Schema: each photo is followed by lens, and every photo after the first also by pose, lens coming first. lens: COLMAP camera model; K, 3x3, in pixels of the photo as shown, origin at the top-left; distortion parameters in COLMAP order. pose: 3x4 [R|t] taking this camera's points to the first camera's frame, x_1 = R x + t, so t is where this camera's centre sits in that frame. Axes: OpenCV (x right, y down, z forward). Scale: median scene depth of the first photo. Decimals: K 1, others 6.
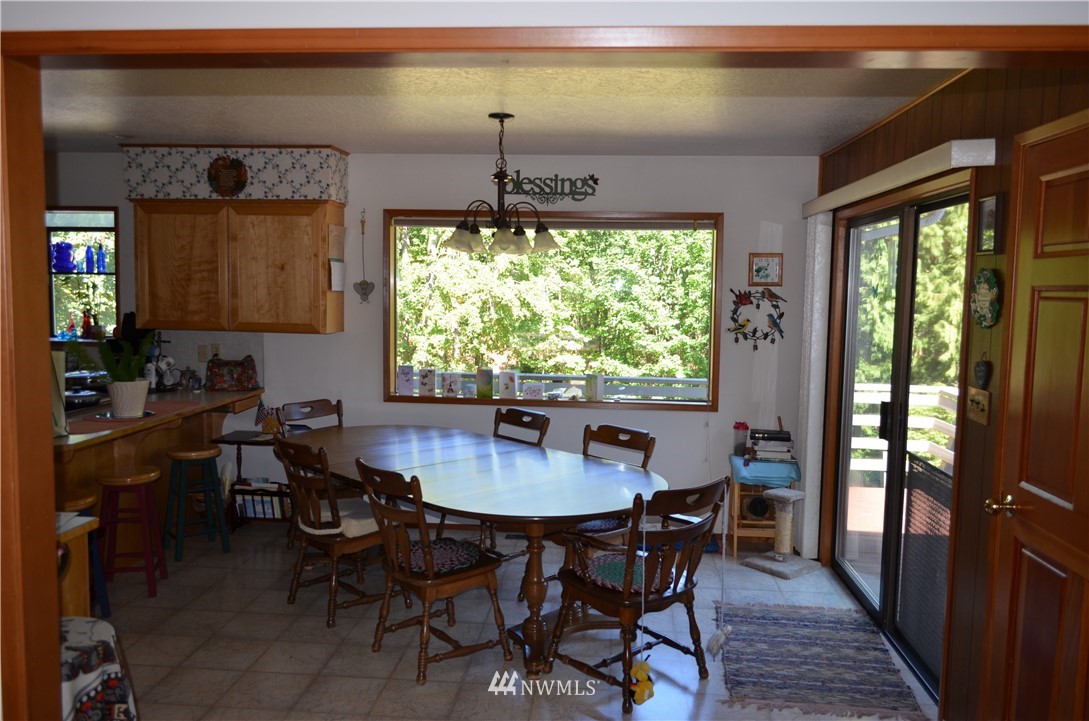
lens RADIAL K [[856.4, 0, 544.6], [0, 856.4, 361.4], [0, 0, 1]] dist [-0.003213, 0.000705]
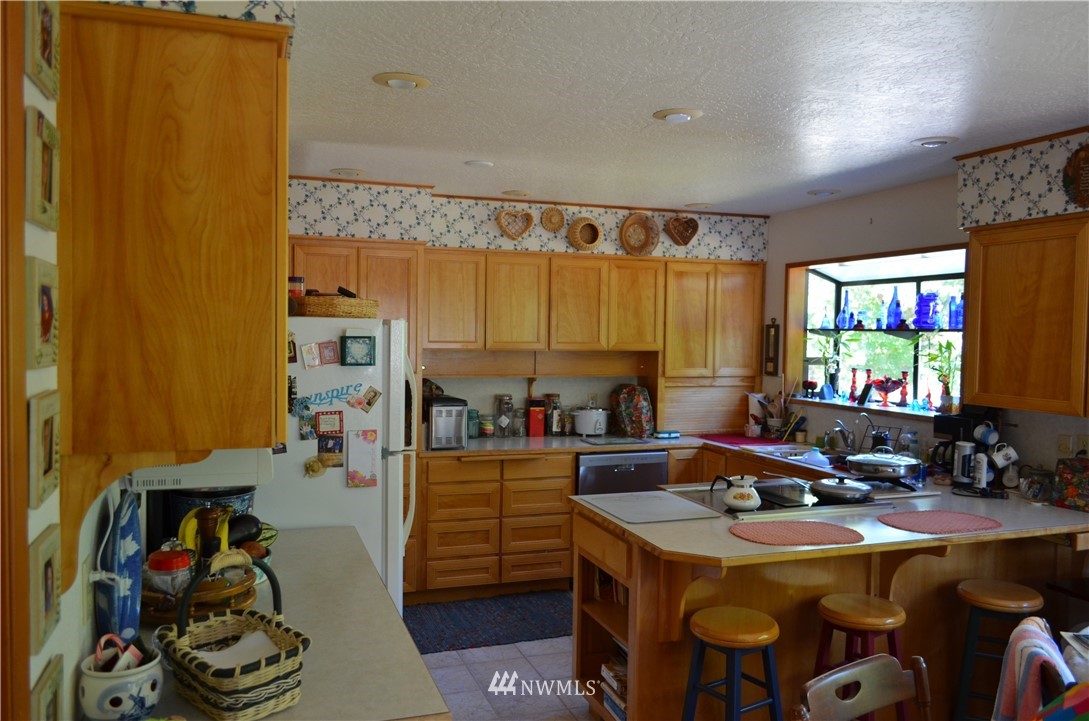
lens RADIAL K [[856.4, 0, 546.1], [0, 856.4, 360.2], [0, 0, 1]] dist [-0.003213, 0.000705]
pose [[0.408677, 0.015386, -0.912550, 0.043805], [-0.078524, 0.996743, -0.018360, -0.035168], [0.909295, 0.079160, 0.408554, 0.378815]]
